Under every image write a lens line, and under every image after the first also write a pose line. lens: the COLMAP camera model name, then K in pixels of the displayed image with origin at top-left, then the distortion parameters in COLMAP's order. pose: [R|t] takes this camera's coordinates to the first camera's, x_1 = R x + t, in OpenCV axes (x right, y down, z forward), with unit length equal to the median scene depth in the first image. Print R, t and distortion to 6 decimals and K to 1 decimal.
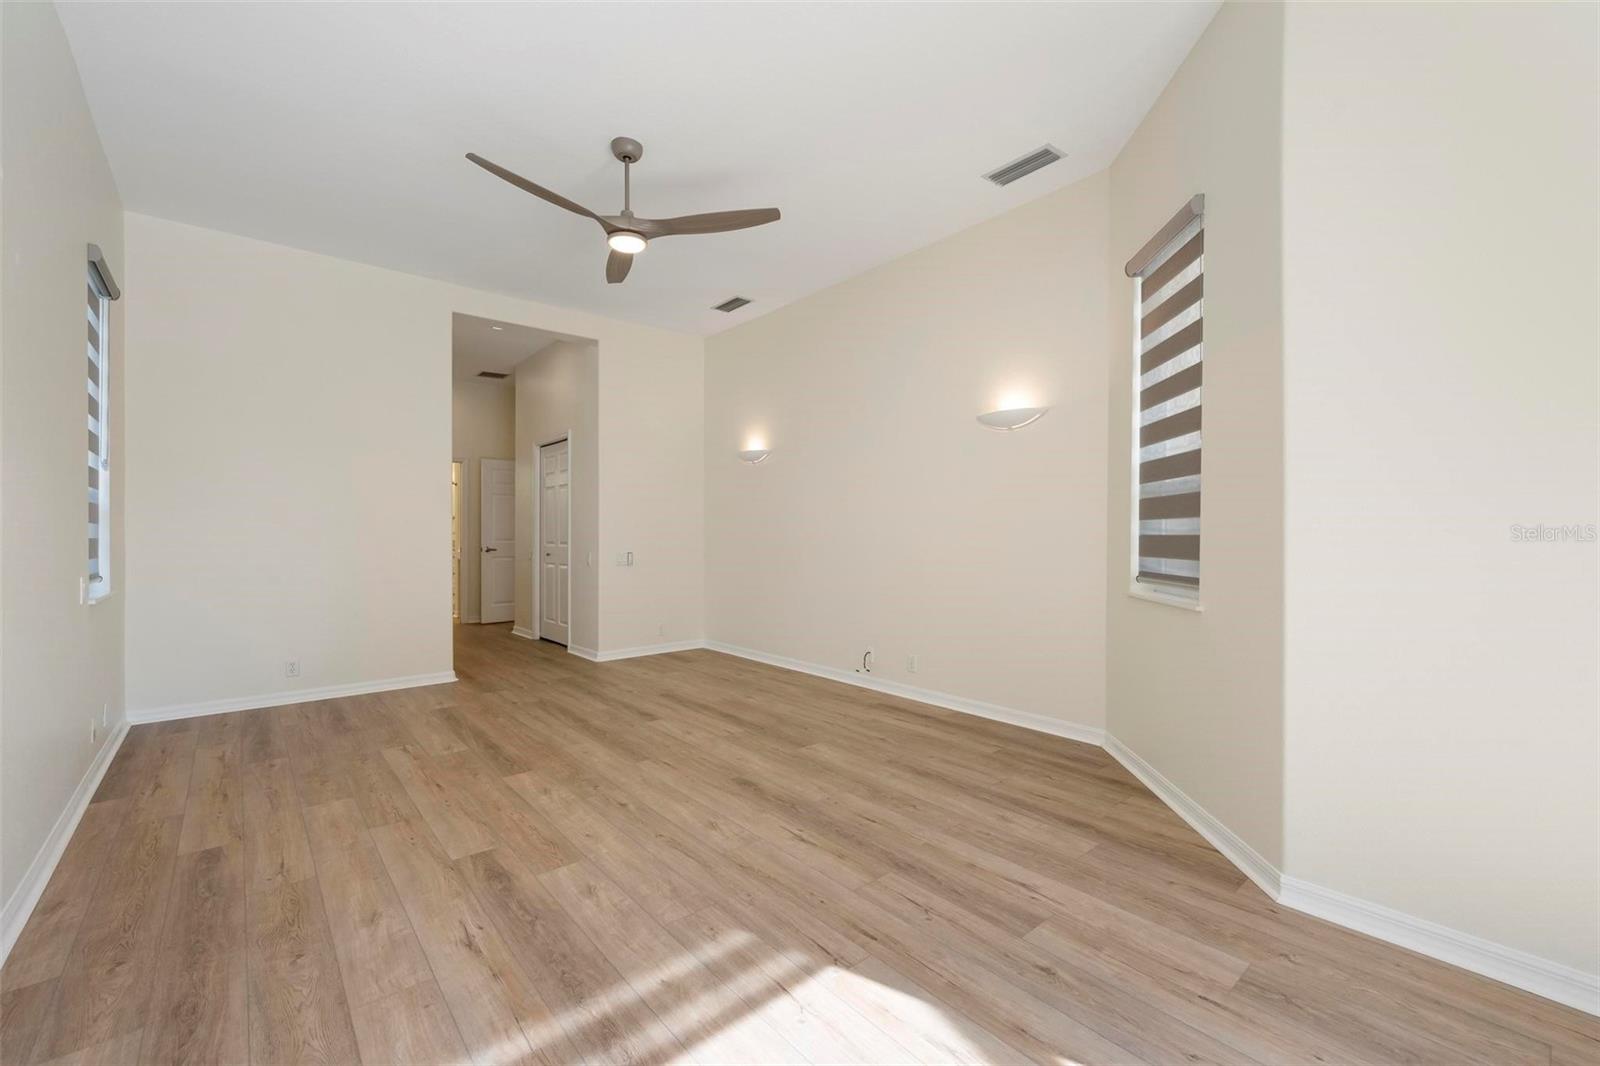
lens RADIAL K [[668.2, 0, 803.2], [0, 668.2, 532.0], [0, 0, 1]] dist [0.001009, 0.000015]
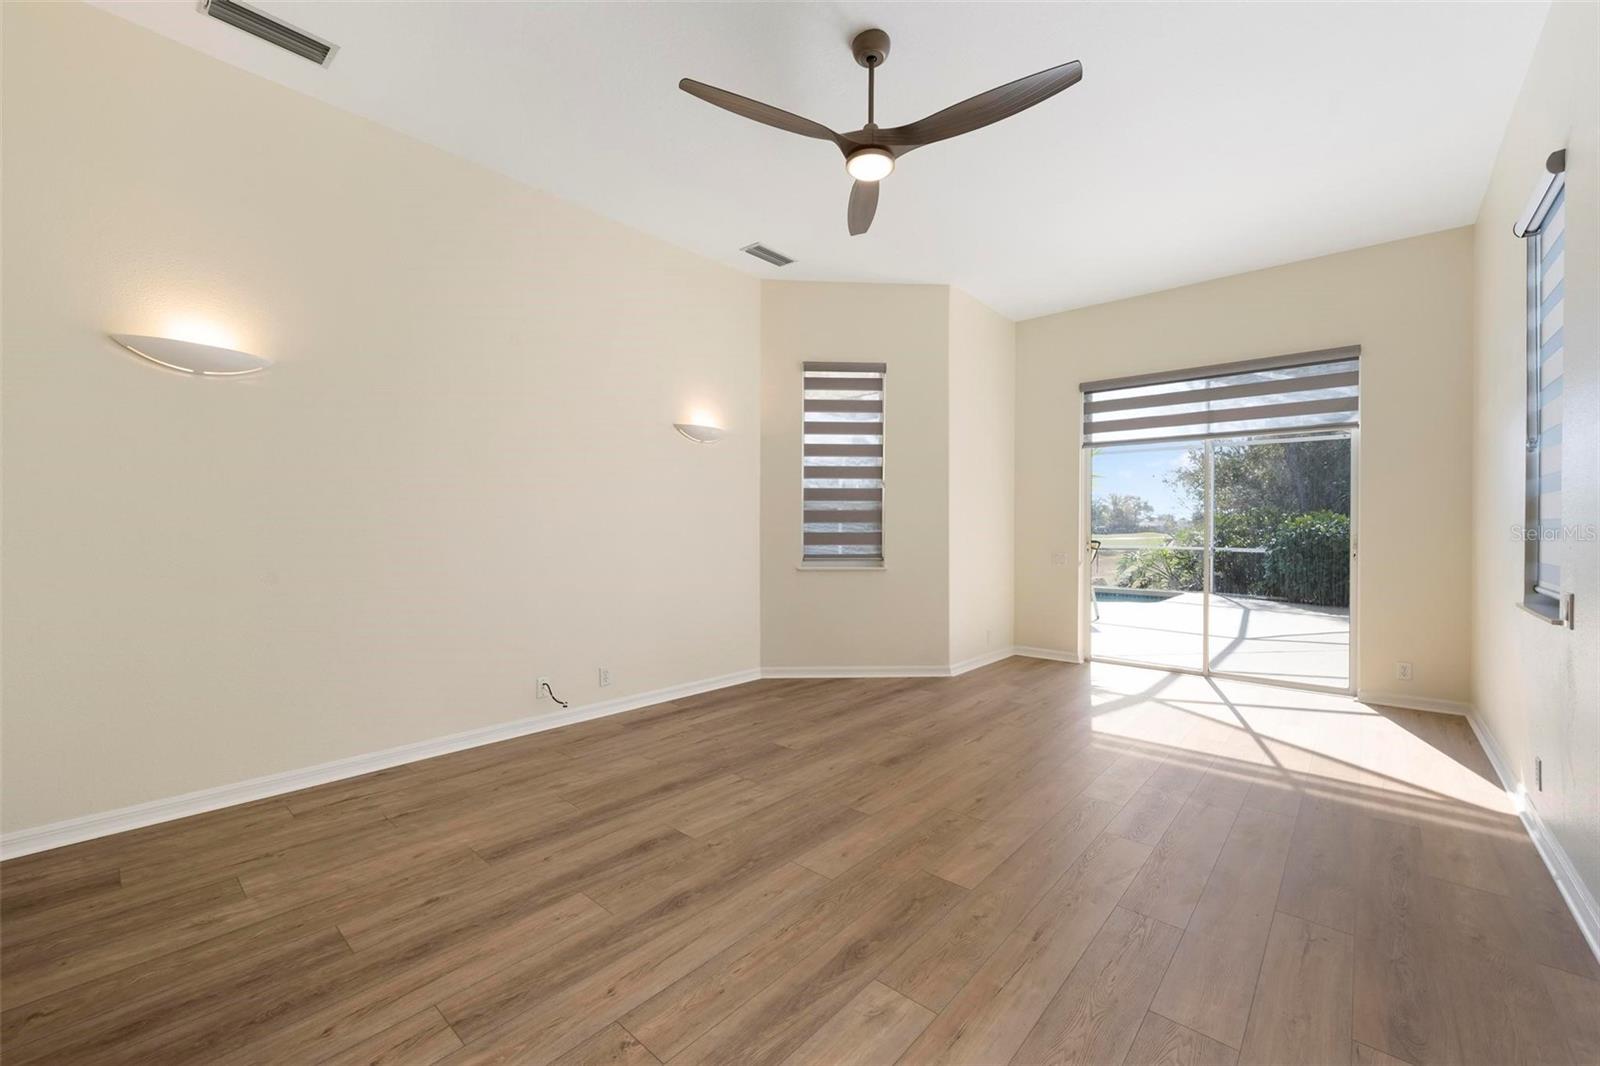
lens RADIAL K [[644.9, 0, 803.4], [0, 644.9, 534.6], [0, 0, 1]] dist [-0.001280, -0.000203]
pose [[-0.147701, -0.004801, 0.989020, -0.959319], [-0.002248, 0.999987, 0.004518, 0.002437], [-0.989029, -0.001556, -0.147710, 1.131618]]
